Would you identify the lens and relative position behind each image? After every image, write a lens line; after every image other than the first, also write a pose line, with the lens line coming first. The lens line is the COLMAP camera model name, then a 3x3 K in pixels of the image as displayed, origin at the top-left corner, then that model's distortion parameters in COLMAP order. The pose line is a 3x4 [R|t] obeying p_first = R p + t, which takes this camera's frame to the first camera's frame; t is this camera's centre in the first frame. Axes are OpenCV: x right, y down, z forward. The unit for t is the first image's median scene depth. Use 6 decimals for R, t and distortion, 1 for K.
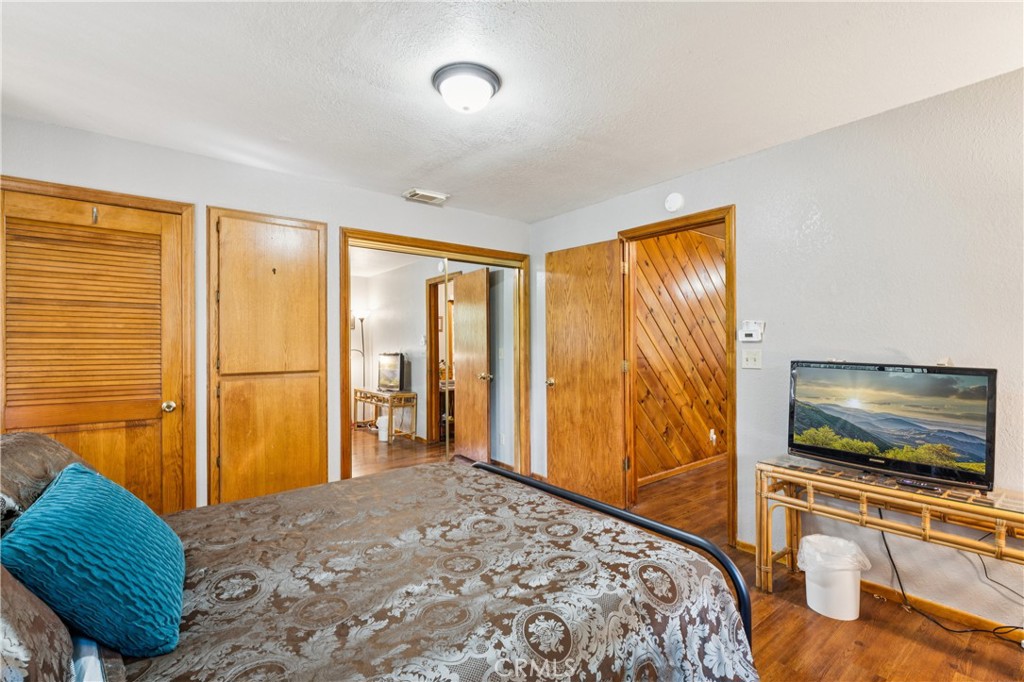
lens RADIAL K [[468.4, 0, 512.0], [0, 468.4, 341.0], [0, 0, 1]] dist [0.000531, 0.000039]
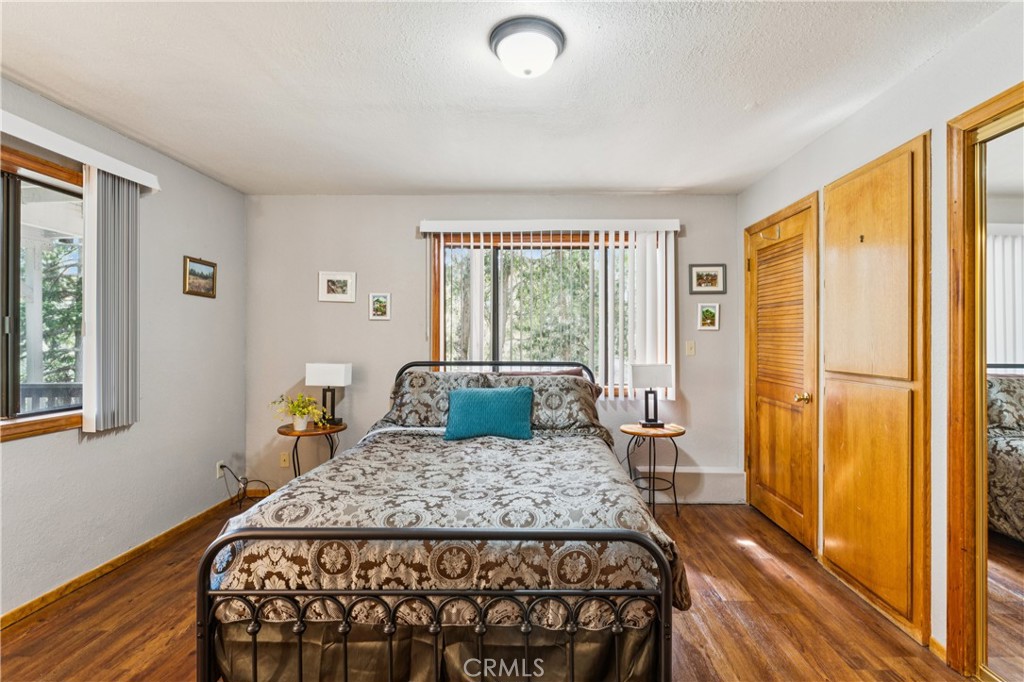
lens RADIAL K [[469.9, 0, 533.0], [0, 469.9, 338.2], [0, 0, 1]] dist [-0.000380, -0.000029]
pose [[-0.632031, 0.000938, -0.774943, 0.409103], [0.007207, 0.999963, -0.004667, 0.008265], [0.774910, -0.008535, -0.632014, 1.093517]]
